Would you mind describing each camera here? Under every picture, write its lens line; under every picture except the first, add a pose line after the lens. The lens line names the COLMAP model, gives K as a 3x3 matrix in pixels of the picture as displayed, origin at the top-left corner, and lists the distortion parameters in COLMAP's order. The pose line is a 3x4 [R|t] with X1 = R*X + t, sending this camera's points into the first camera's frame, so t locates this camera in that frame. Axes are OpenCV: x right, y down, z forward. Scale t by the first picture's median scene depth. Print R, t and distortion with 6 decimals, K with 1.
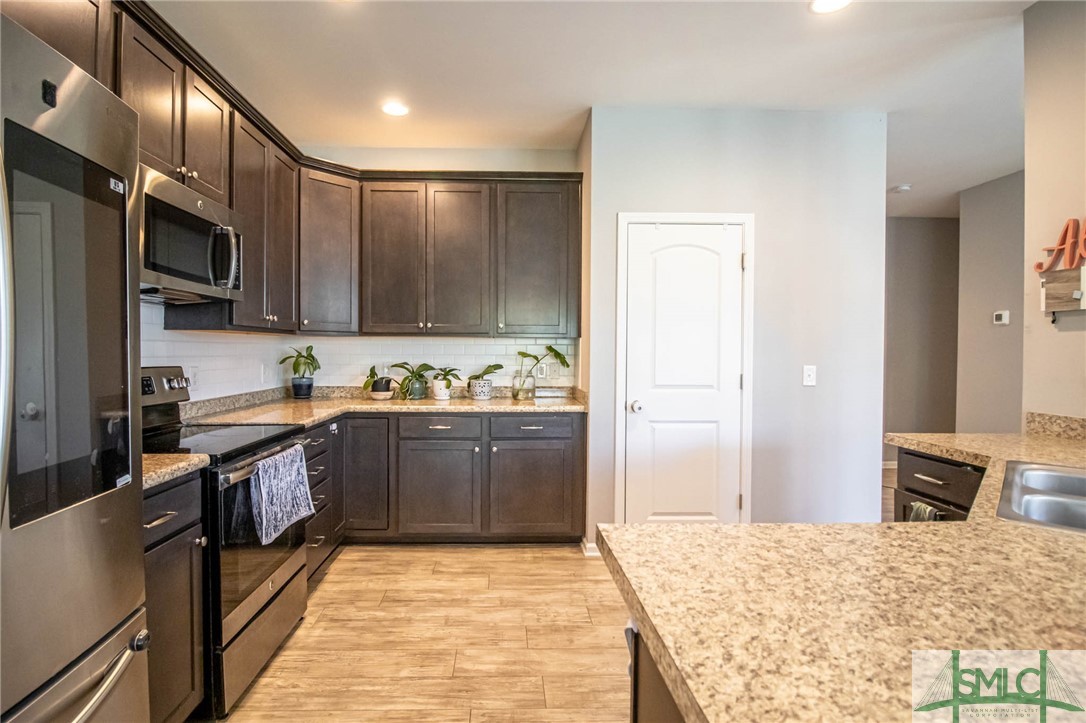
lens RADIAL K [[506.9, 0, 518.5], [0, 506.9, 358.1], [0, 0, 1]] dist [-0.011126, -0.006478]
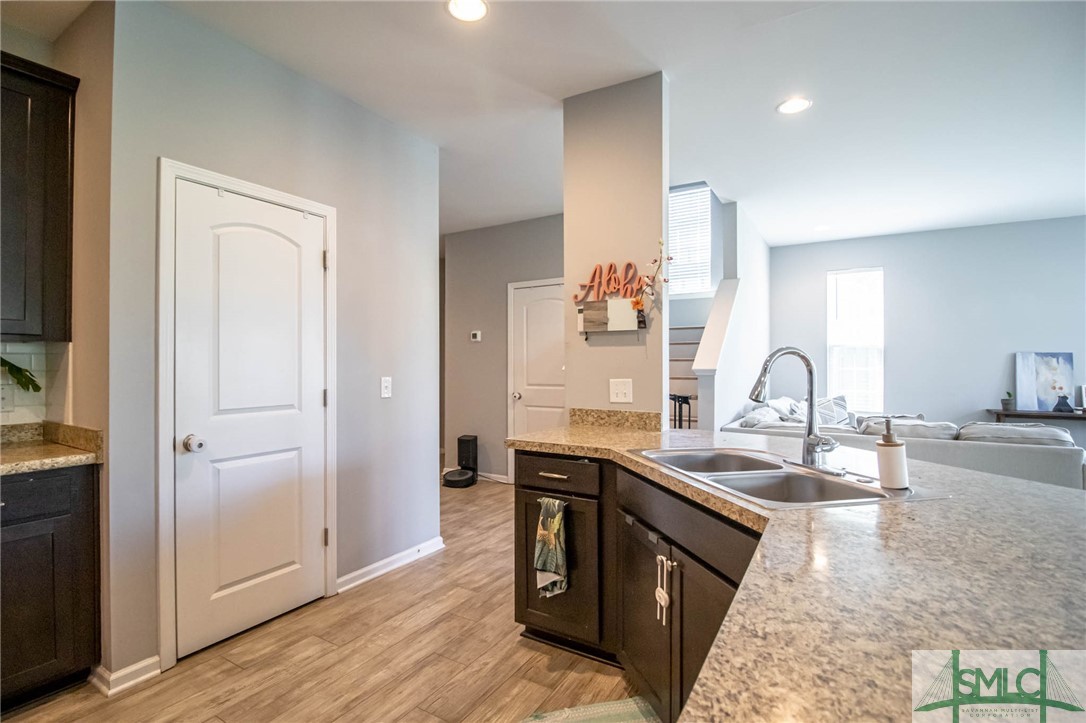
lens RADIAL K [[506.9, 0, 550.5], [0, 506.9, 360.4], [0, 0, 1]] dist [-0.011126, -0.006478]
pose [[0.549151, -0.001414, 0.835722, -0.116573], [0.016018, 0.999833, -0.008833, -0.006113], [-0.835570, 0.018237, 0.549082, 0.327467]]
